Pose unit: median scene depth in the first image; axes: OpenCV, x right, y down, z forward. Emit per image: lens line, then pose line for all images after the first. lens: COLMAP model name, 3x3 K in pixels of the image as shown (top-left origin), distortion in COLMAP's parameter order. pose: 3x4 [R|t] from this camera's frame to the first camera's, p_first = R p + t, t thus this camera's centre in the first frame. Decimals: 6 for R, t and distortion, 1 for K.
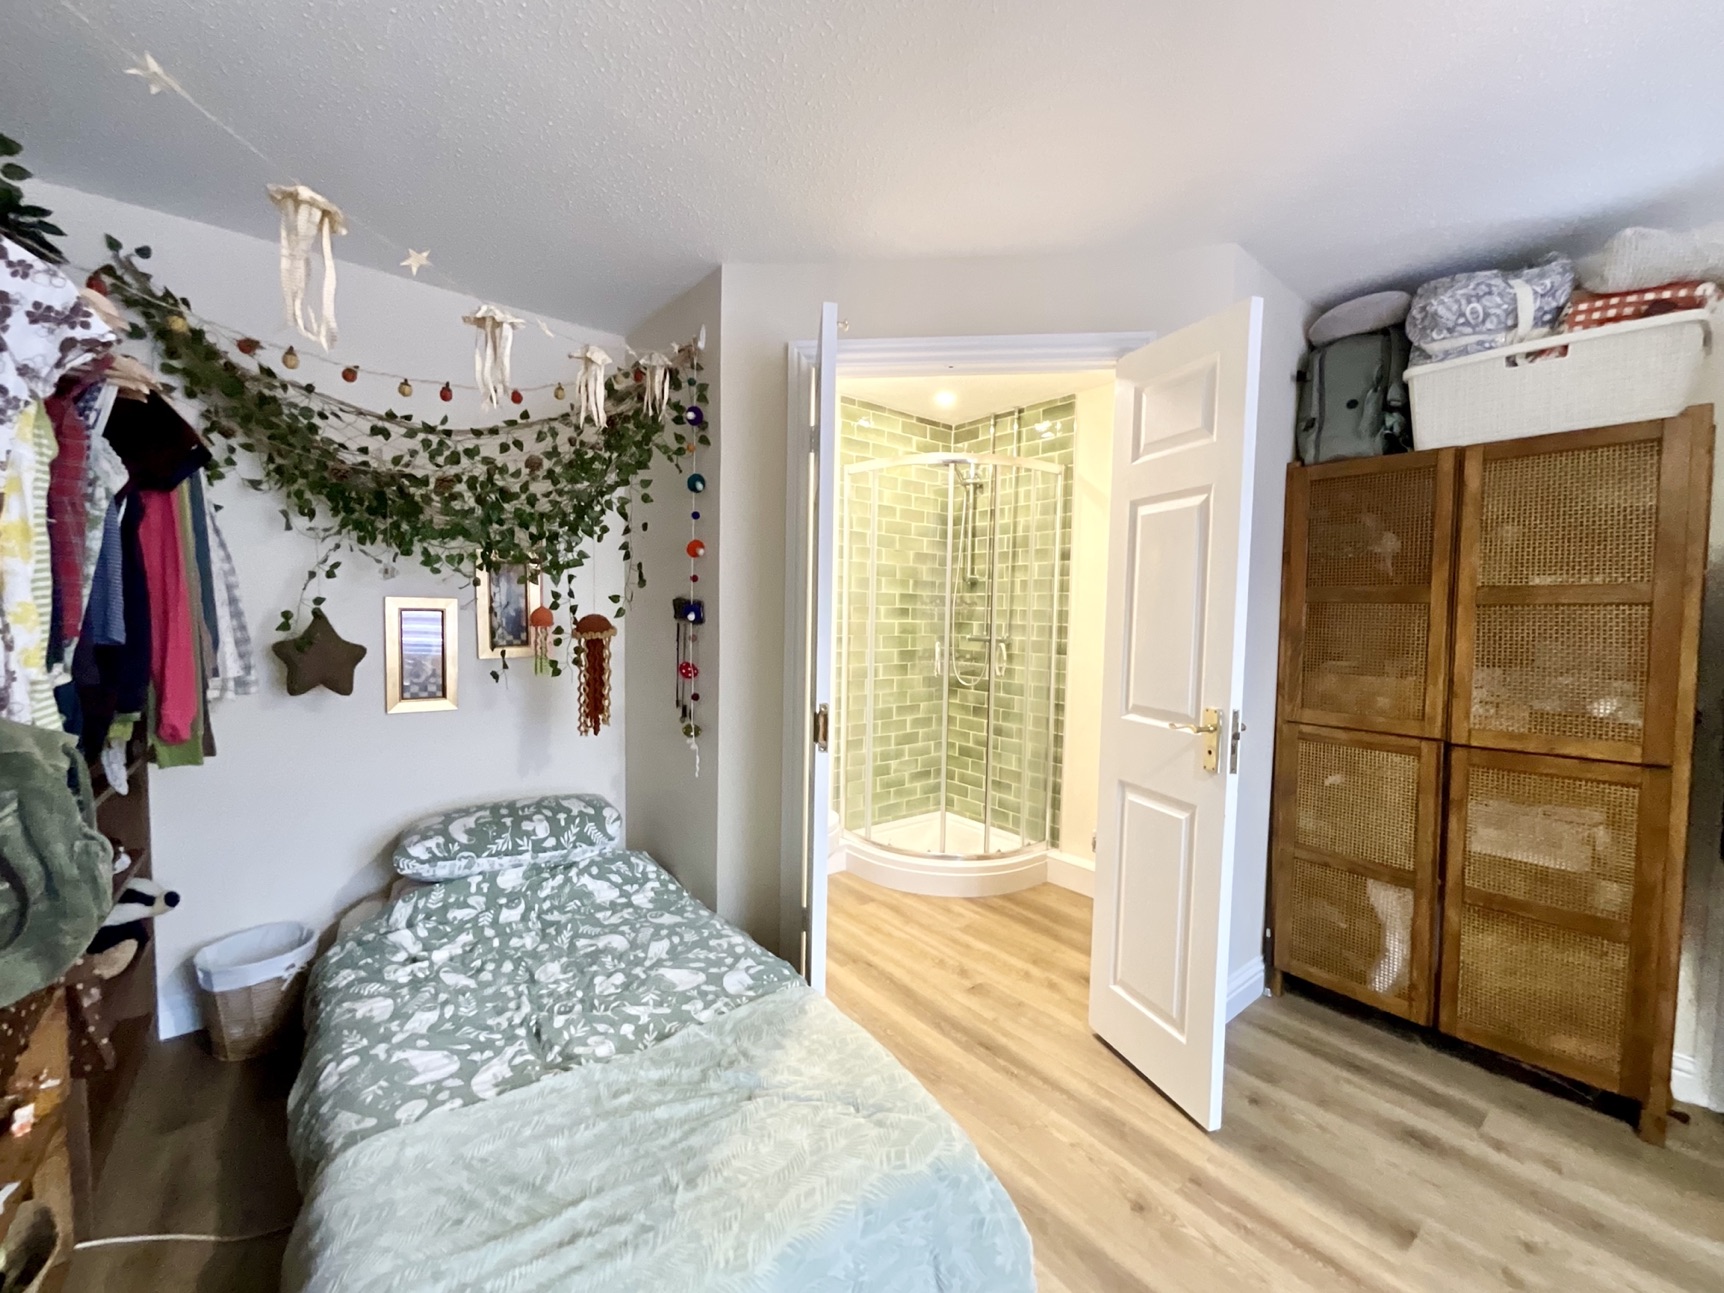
lens RADIAL K [[698.3, 0, 867.1], [0, 698.3, 653.5], [0, 0, 1]] dist [0.003956, -0.003194]
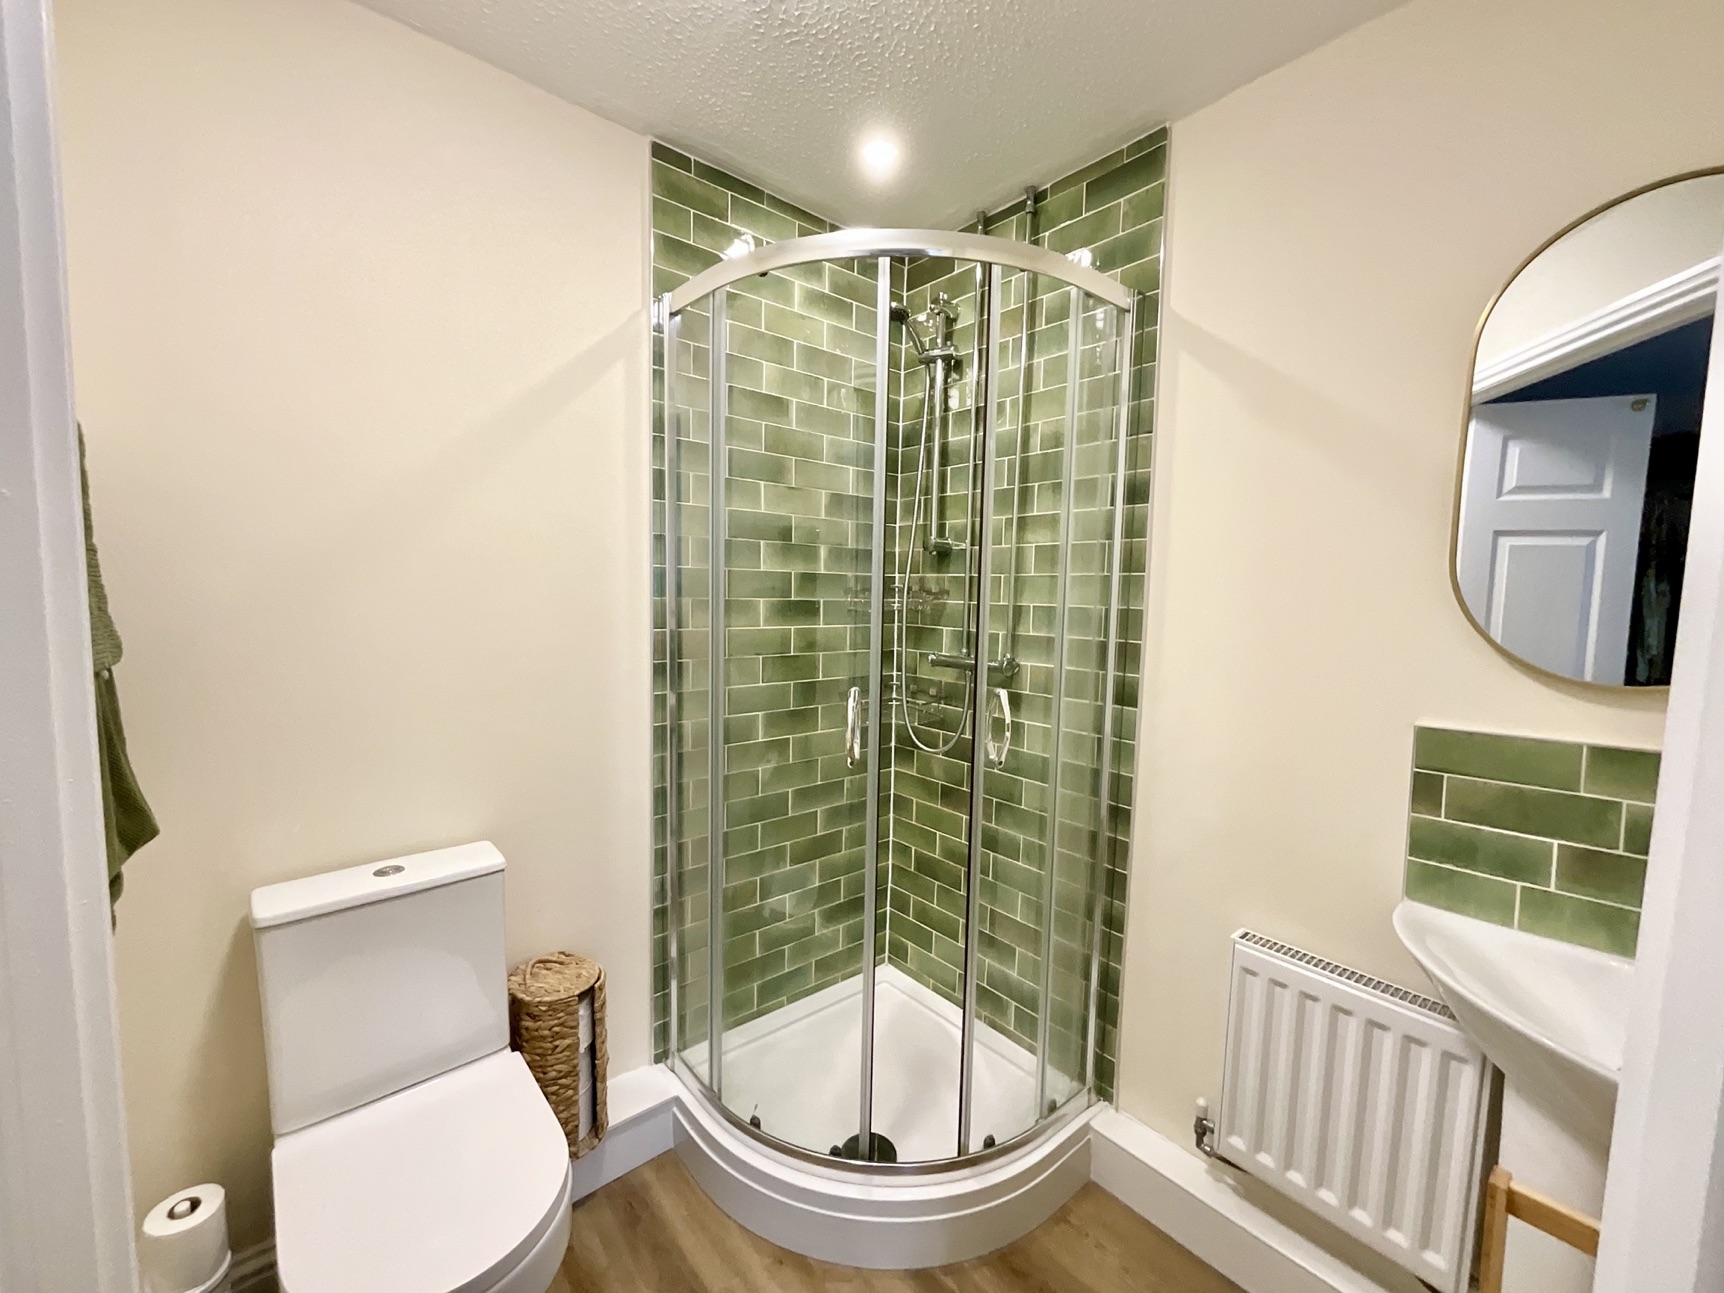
lens RADIAL K [[698.3, 0, 857.4], [0, 698.3, 640.9], [0, 0, 1]] dist [0.003956, -0.003194]
pose [[0.999955, 0.001387, 0.009402, 0.087351], [-0.001528, 0.999887, 0.014946, -0.045188], [-0.009380, -0.014960, 0.999844, 0.500049]]
